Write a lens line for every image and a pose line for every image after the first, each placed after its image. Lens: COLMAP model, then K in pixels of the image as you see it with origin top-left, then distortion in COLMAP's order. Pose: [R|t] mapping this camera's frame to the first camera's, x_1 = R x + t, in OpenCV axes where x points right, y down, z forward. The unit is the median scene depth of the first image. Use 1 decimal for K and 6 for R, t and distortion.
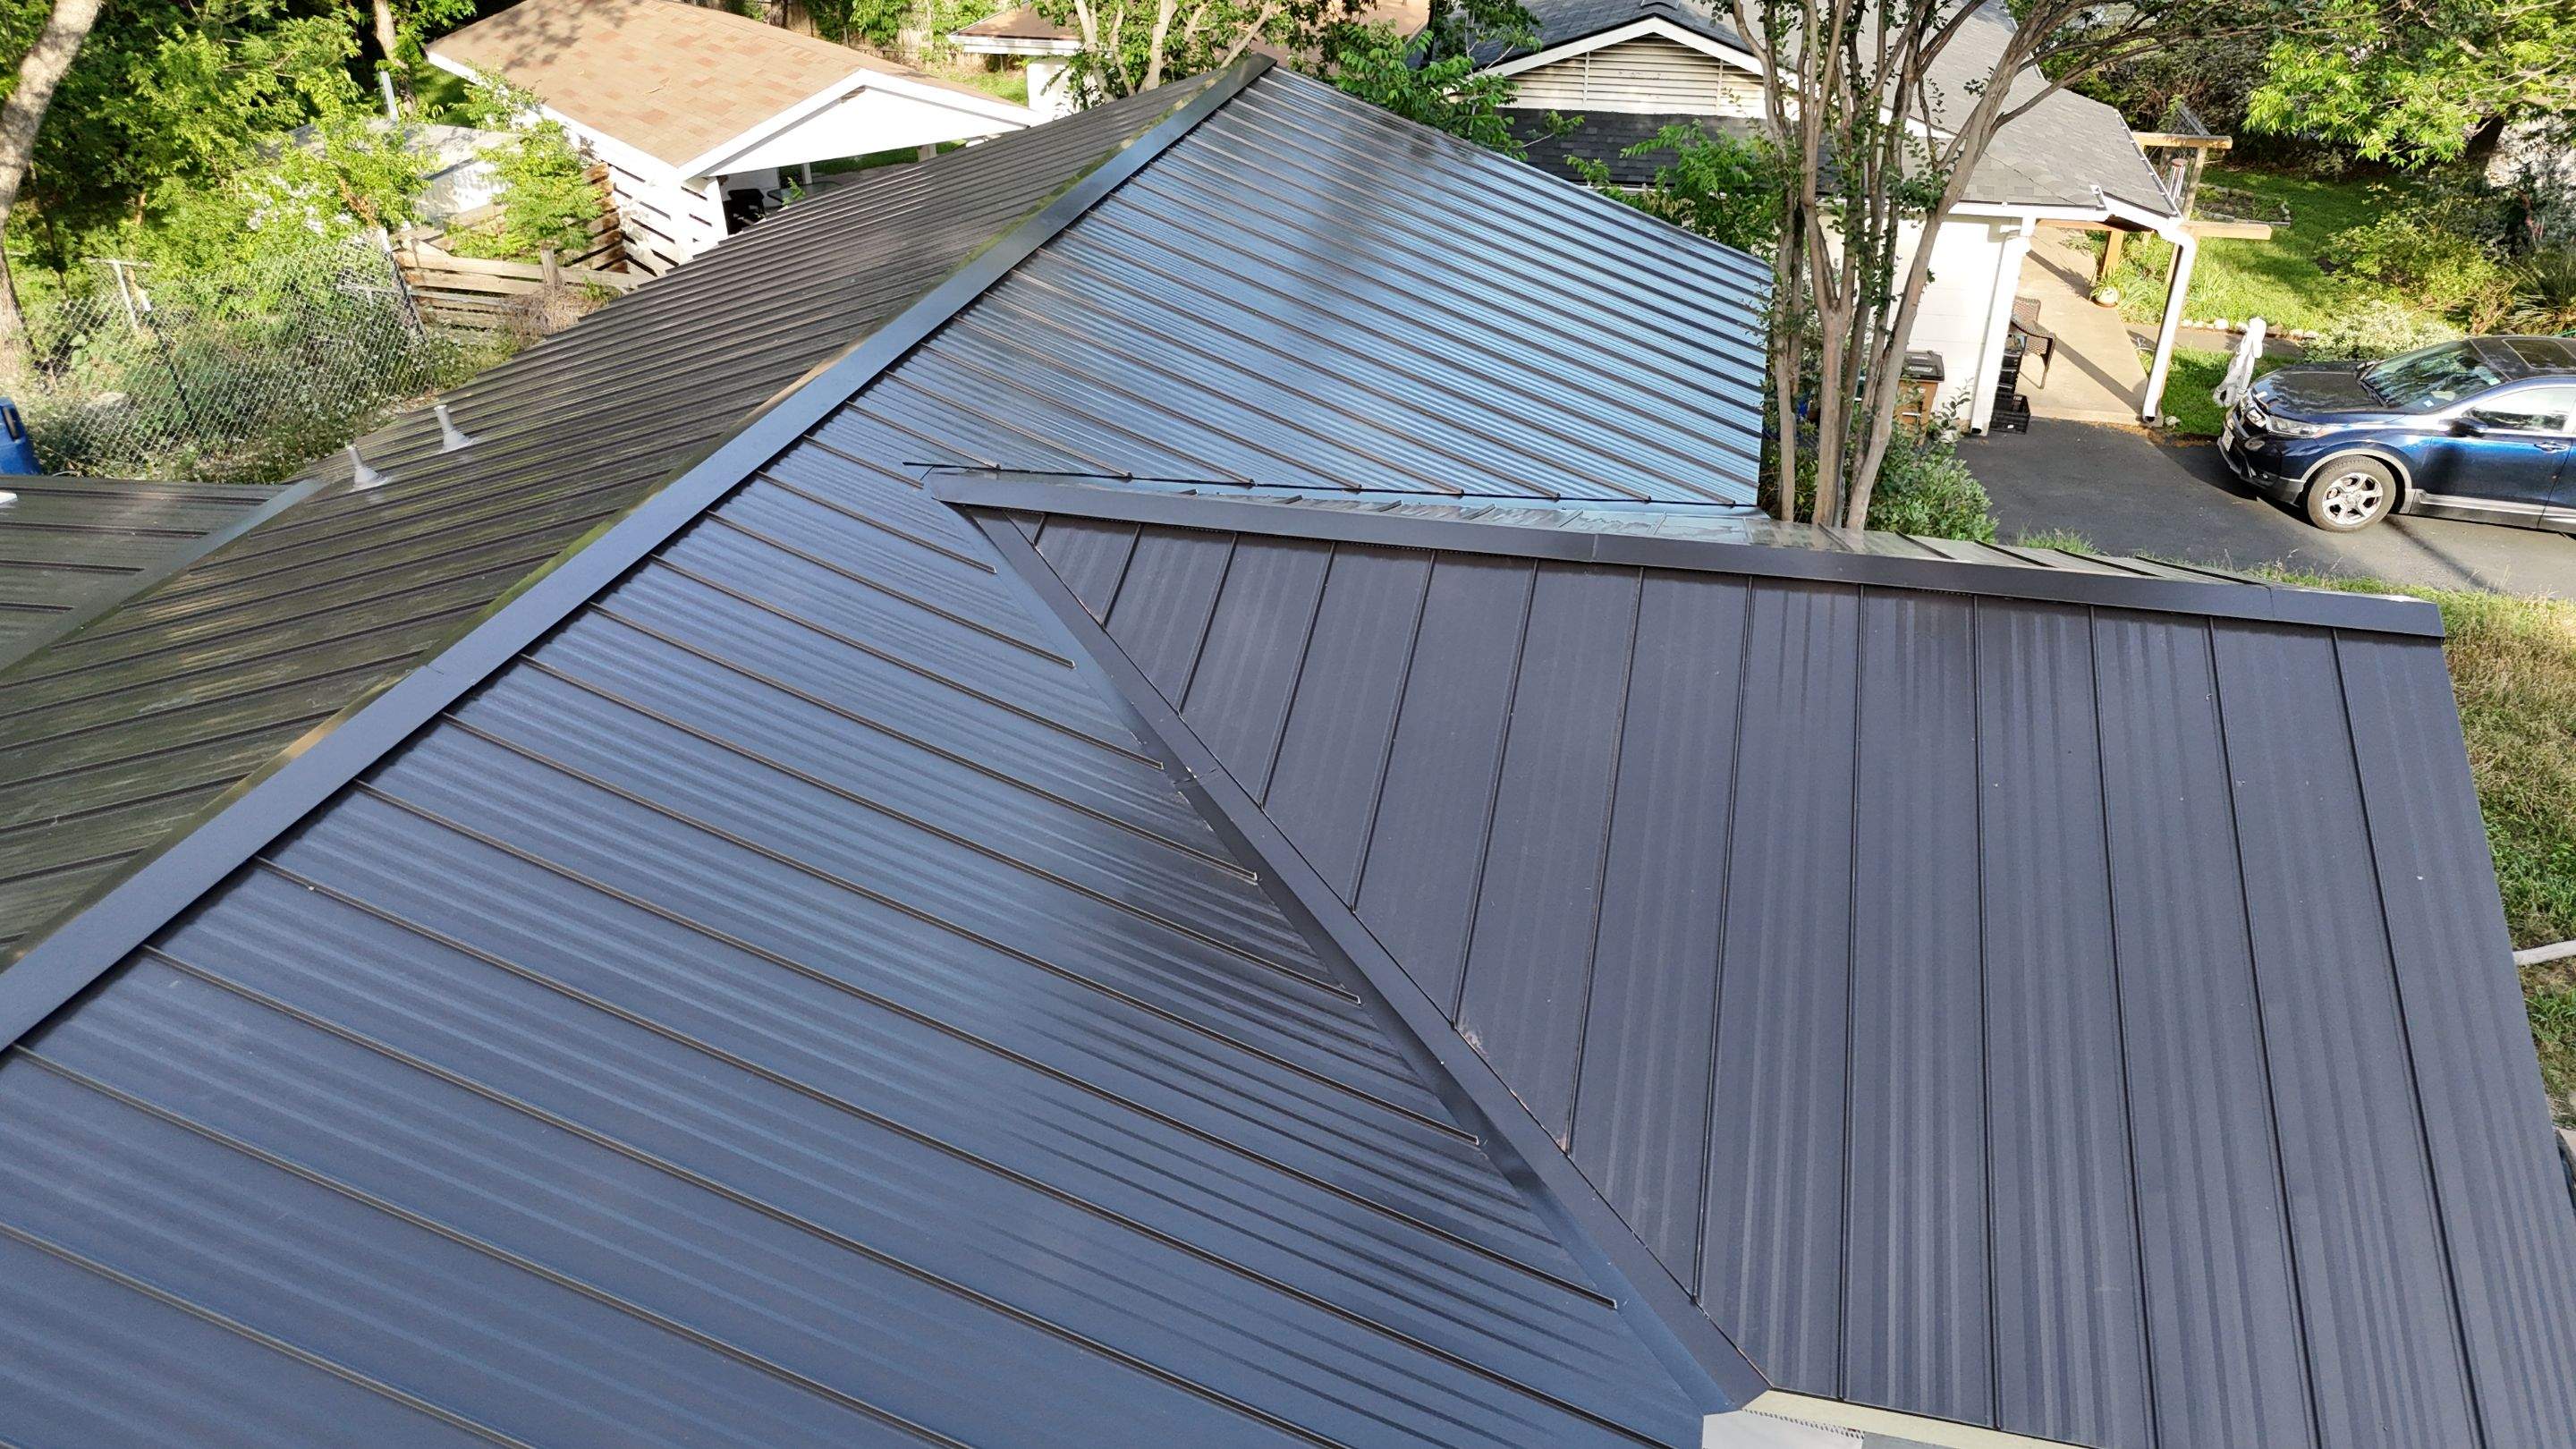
lens RADIAL K [[1900.0, 0, 1293.6], [0, 1900.0, 724.9], [0, 0, 1]] dist [0.067848, -0.059599]
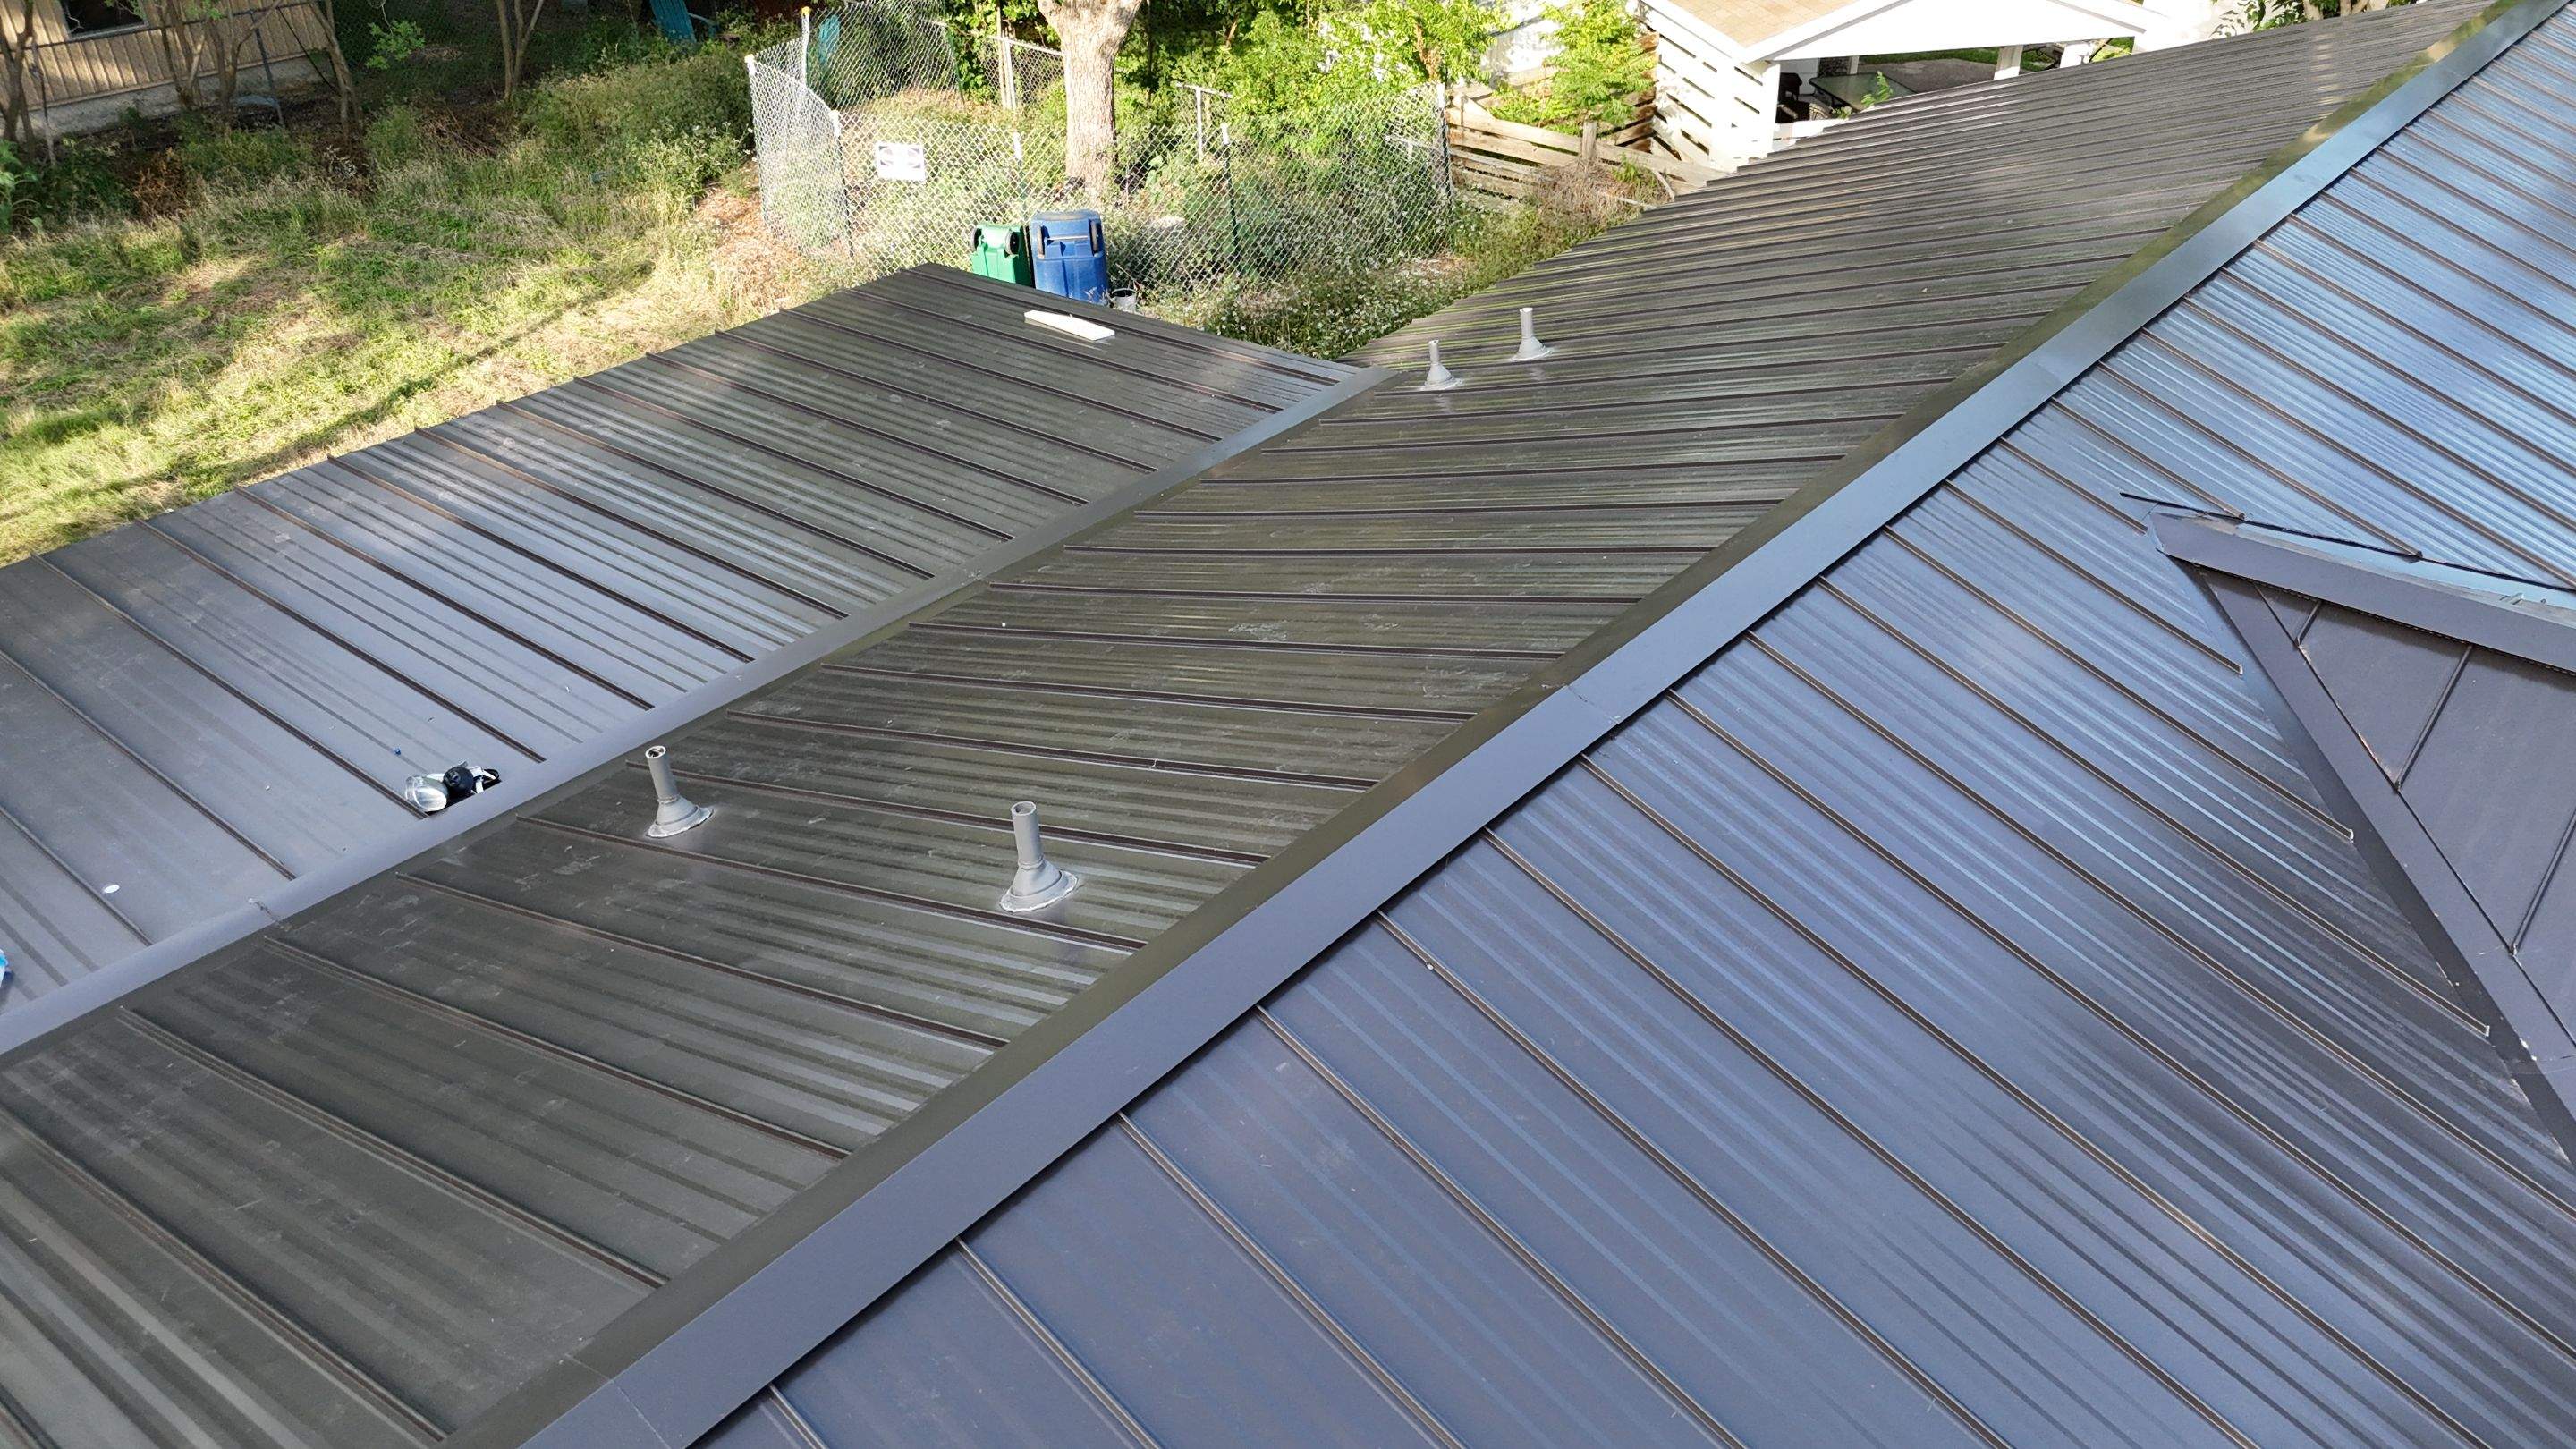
lens RADIAL K [[1900.0, 0, 1291.4], [0, 1900.0, 724.9], [0, 0, 1]] dist [0.067848, -0.059599]
pose [[0.888182, 0.239958, -0.391859, -0.175785], [-0.216085, 0.970748, 0.104670, -0.055564], [0.405513, -0.008291, 0.914052, 0.157473]]
